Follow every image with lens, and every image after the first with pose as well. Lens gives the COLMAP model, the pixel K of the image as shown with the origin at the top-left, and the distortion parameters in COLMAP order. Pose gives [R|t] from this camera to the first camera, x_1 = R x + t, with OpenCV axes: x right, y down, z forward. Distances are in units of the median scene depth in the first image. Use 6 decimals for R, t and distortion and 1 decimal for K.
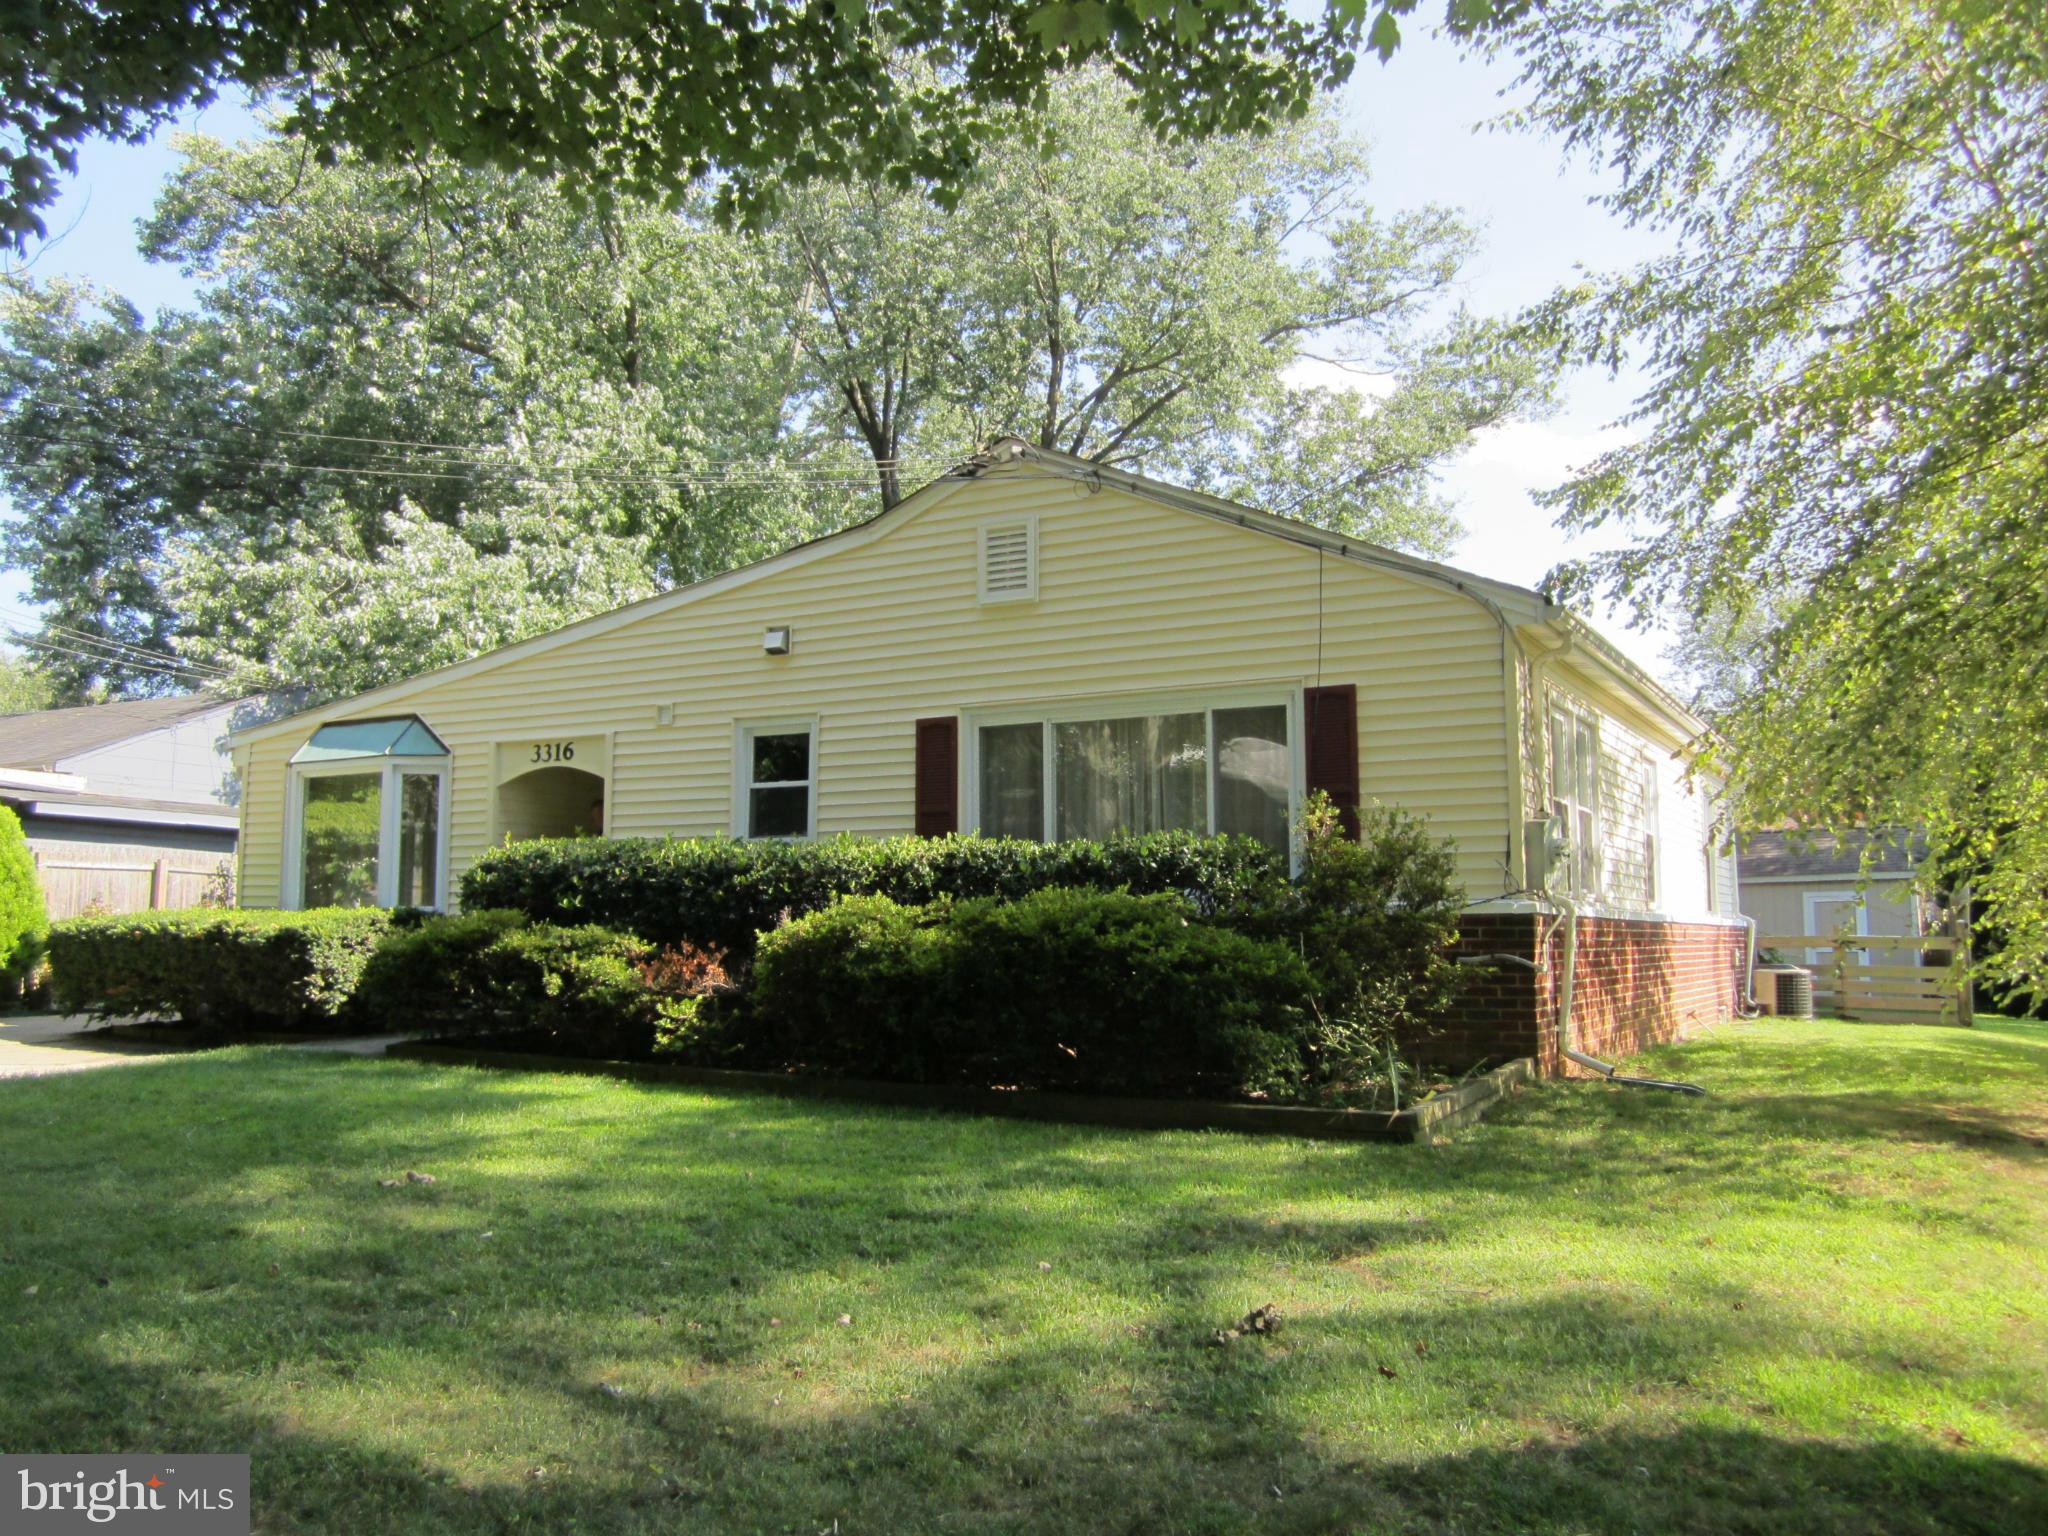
lens RADIAL K [[1683.0, 0, 1030.0], [0, 1683.0, 758.6], [0, 0, 1]] dist [-0.047026, 0.017361]
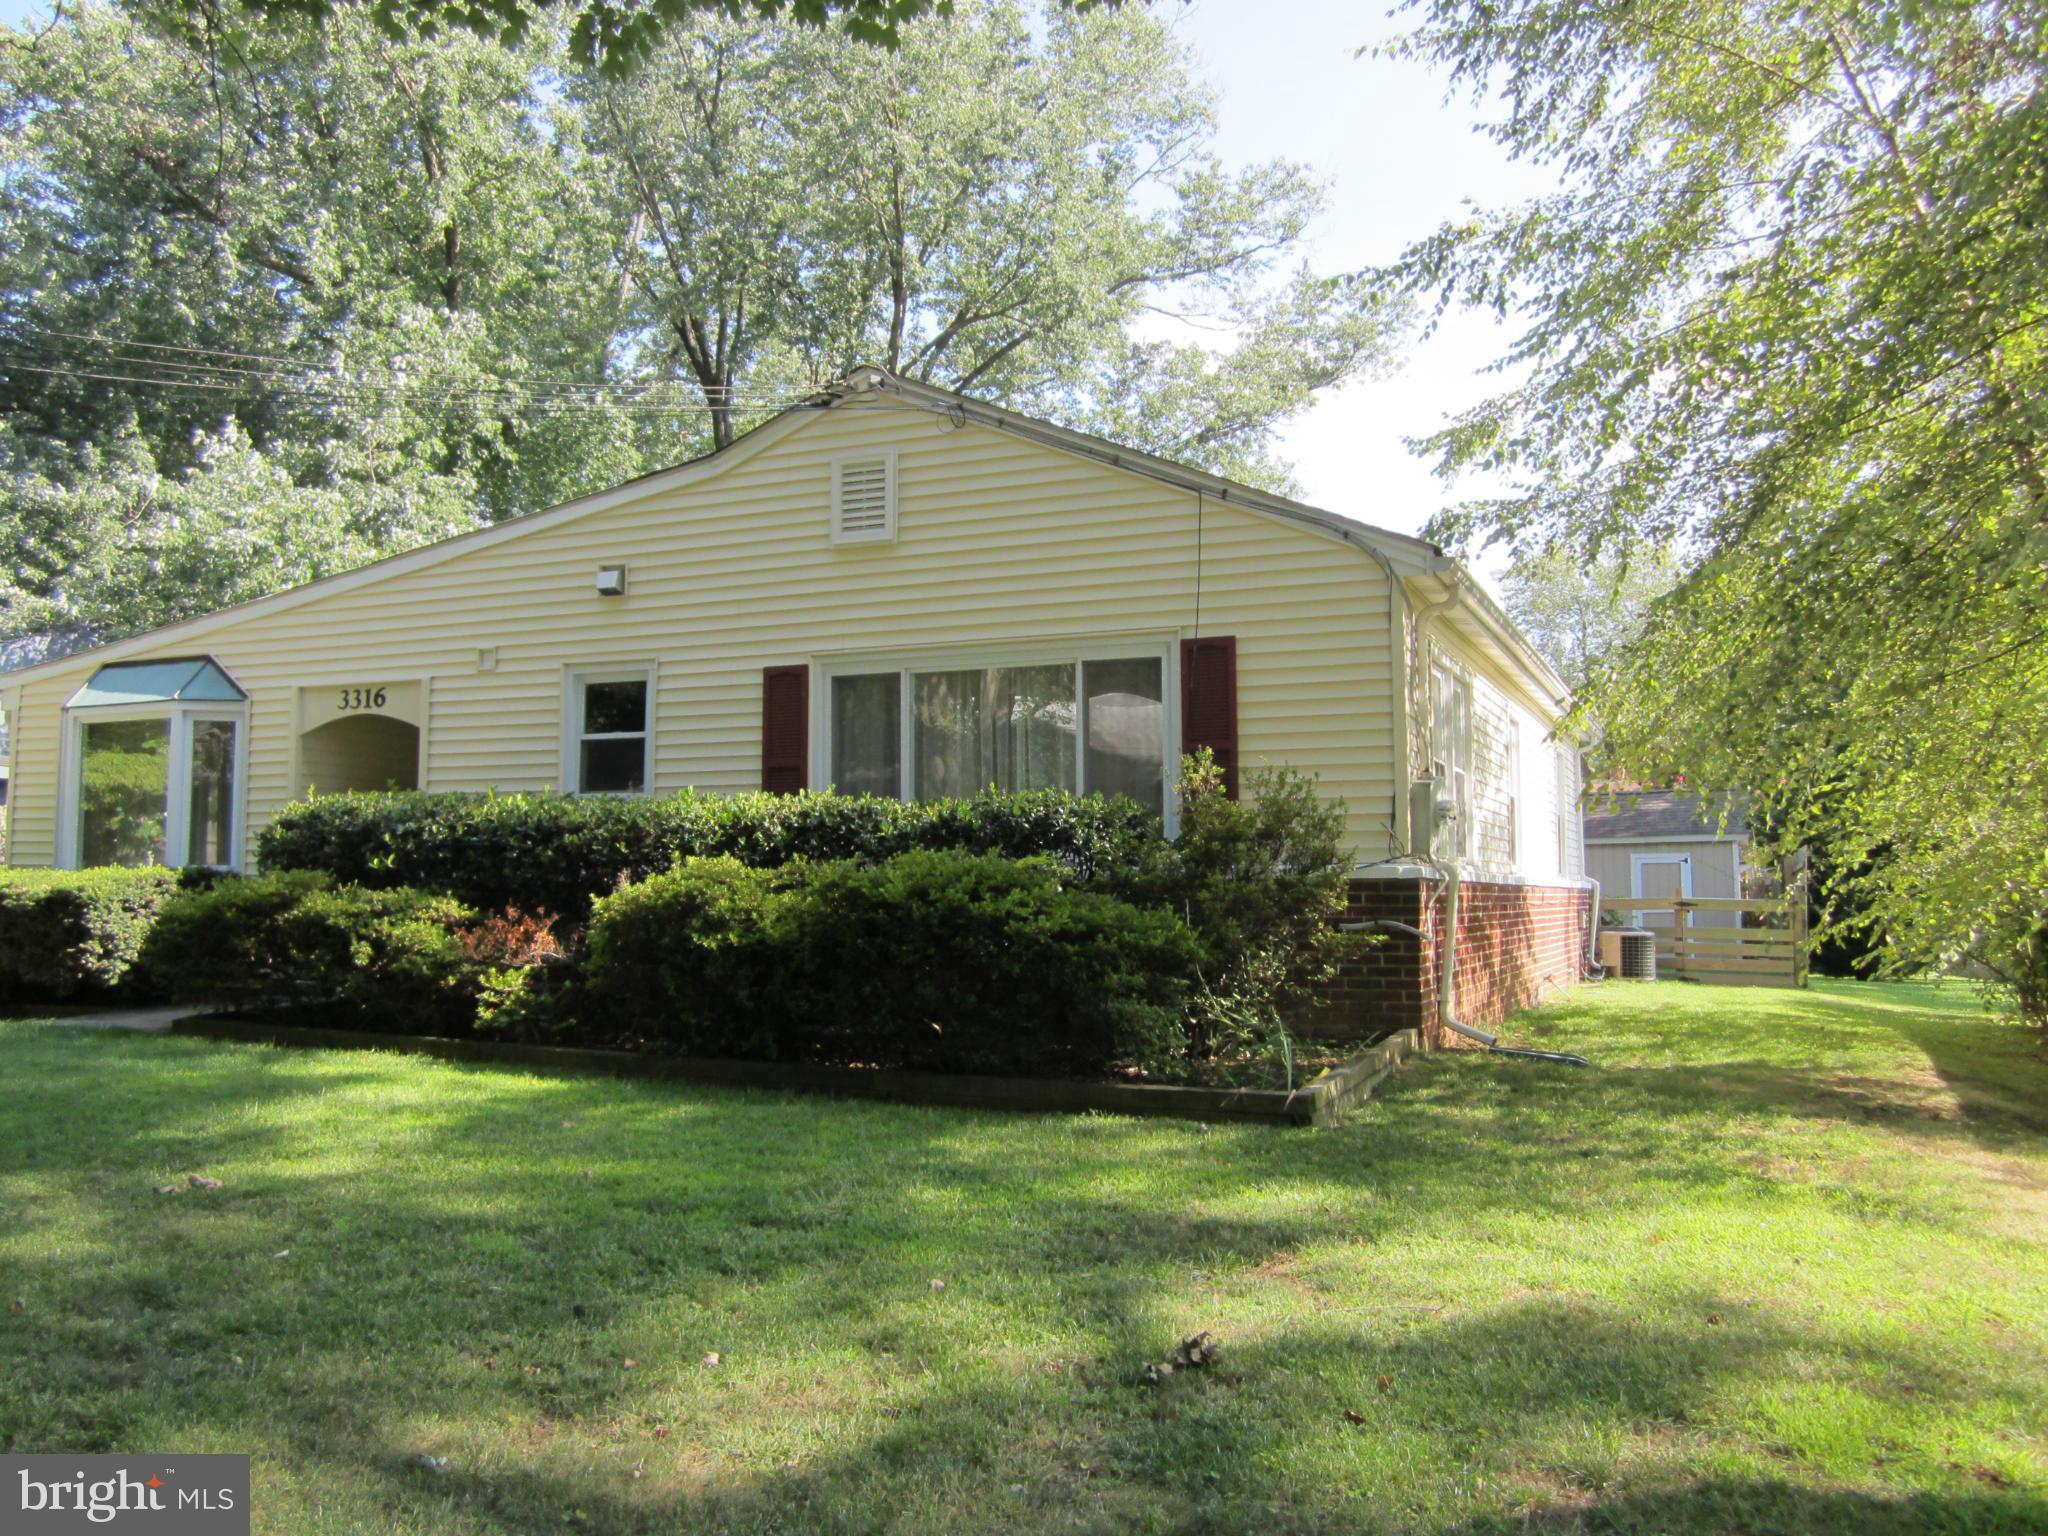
lens RADIAL K [[1683.0, 0, 1028.7], [0, 1683.0, 759.8], [0, 0, 1]] dist [-0.047026, 0.017361]
pose [[0.994803, 0.008898, 0.101433, -0.015954], [-0.011573, 0.999600, 0.025814, 0.002223], [-0.101162, -0.026854, 0.994507, 0.058626]]
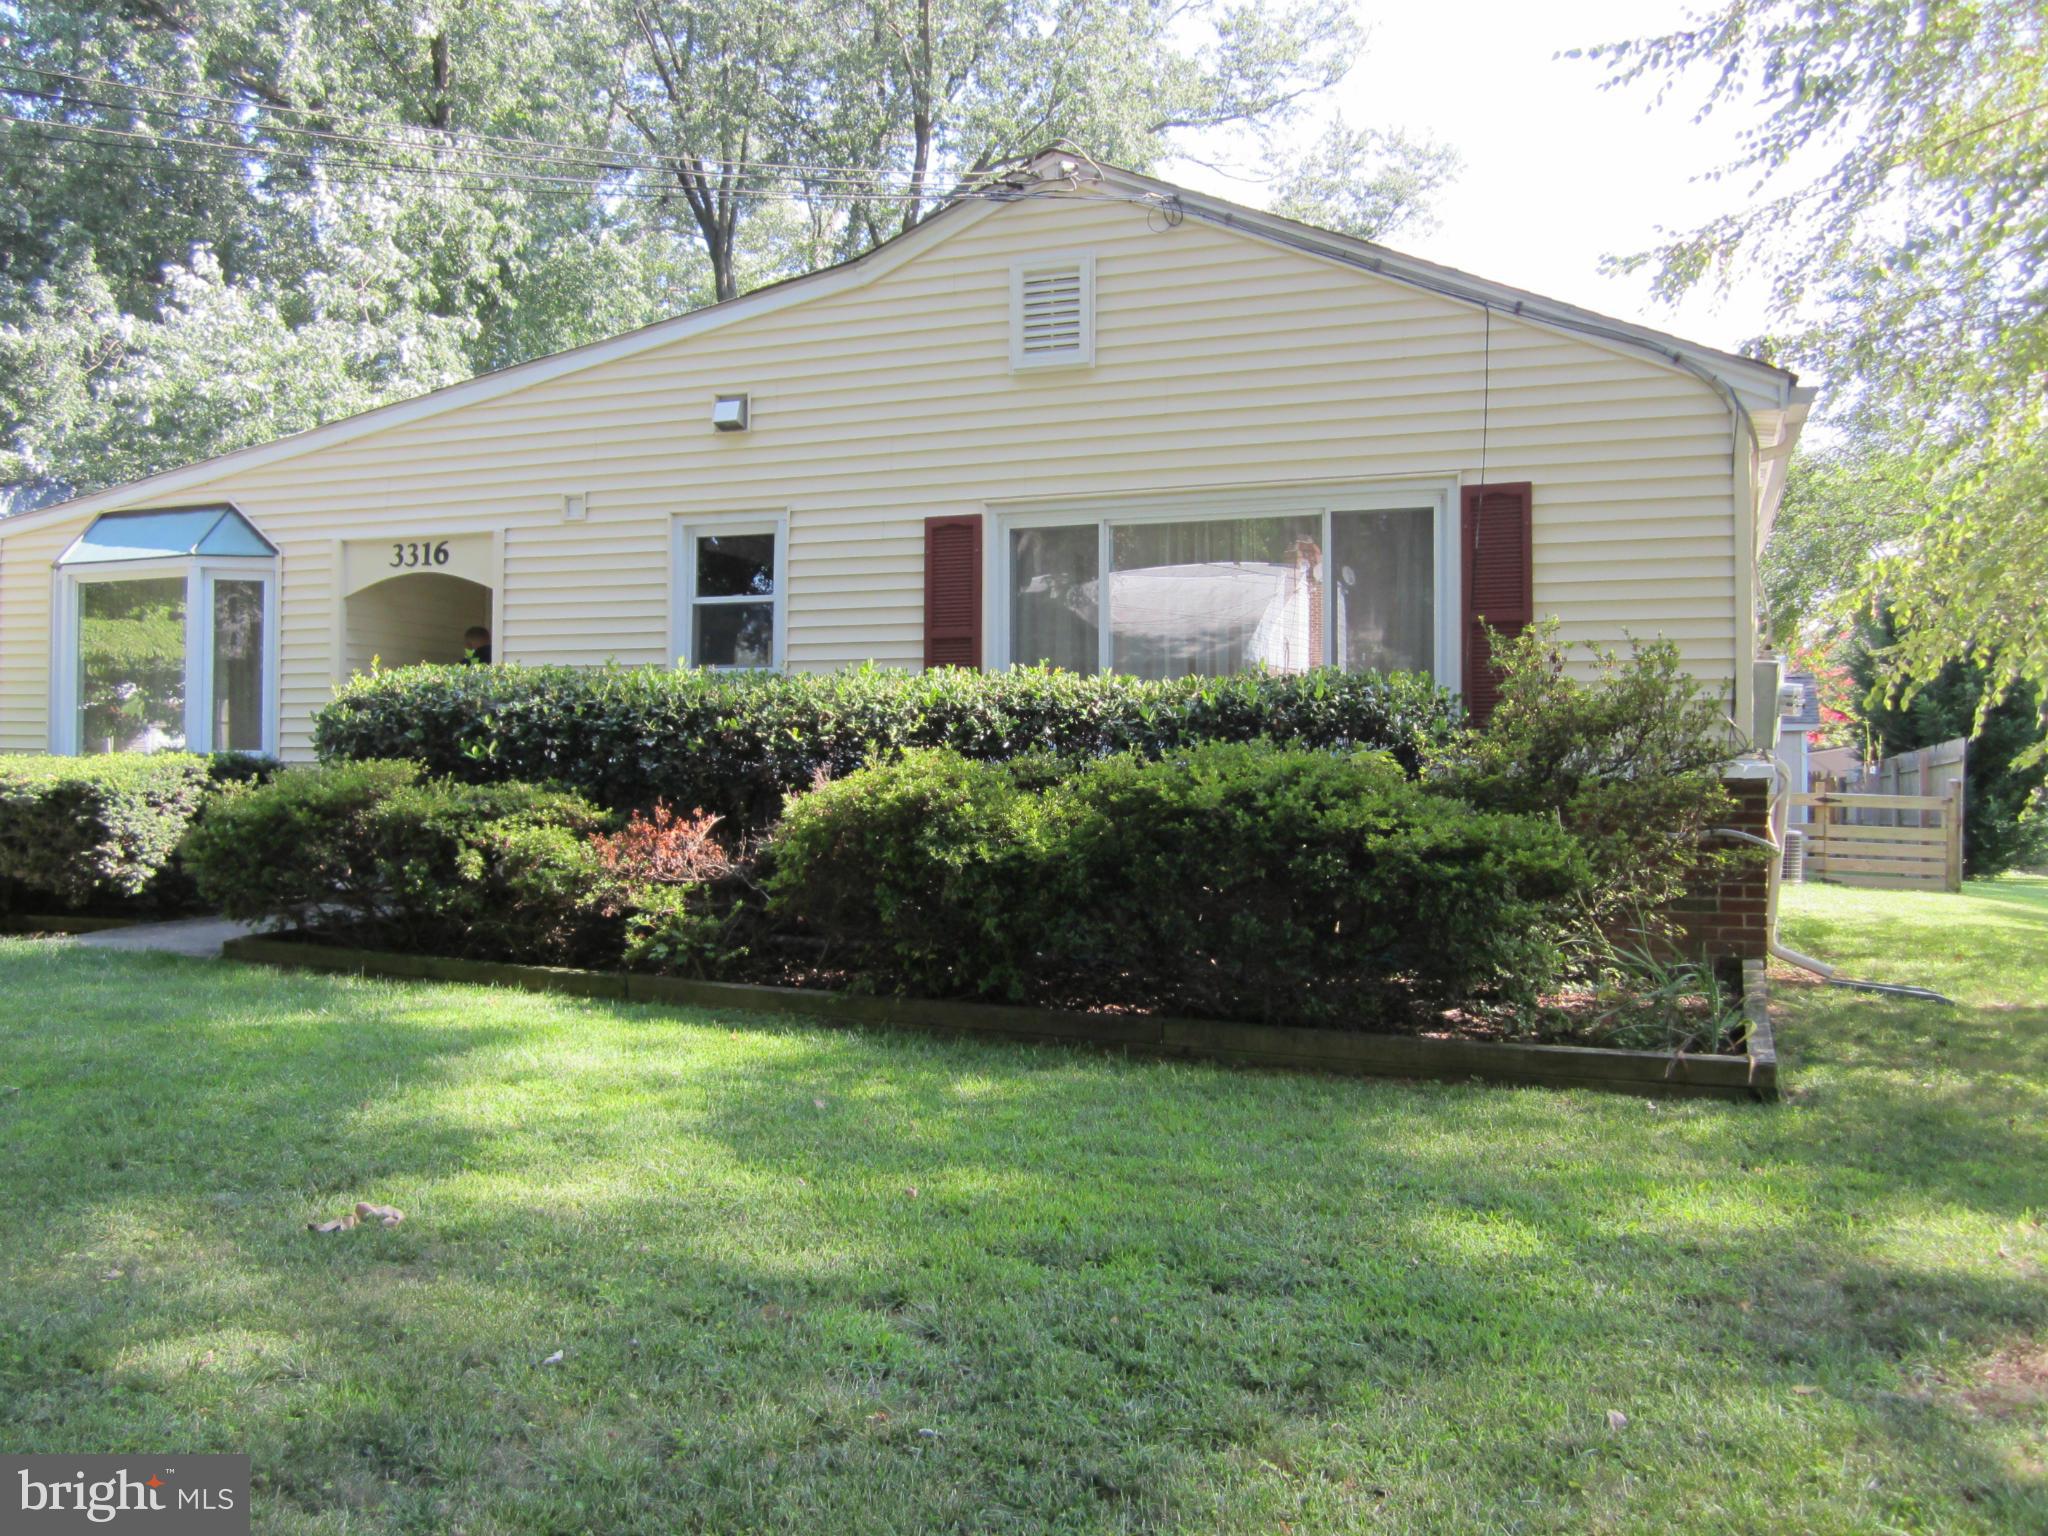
lens RADIAL K [[1683.0, 0, 1035.7], [0, 1683.0, 765.1], [0, 0, 1]] dist [-0.047026, 0.017361]
pose [[0.991177, 0.007061, 0.132353, -0.121376], [-0.020377, 0.994827, 0.099522, 0.012304], [-0.130966, -0.101341, 0.986194, 0.221797]]
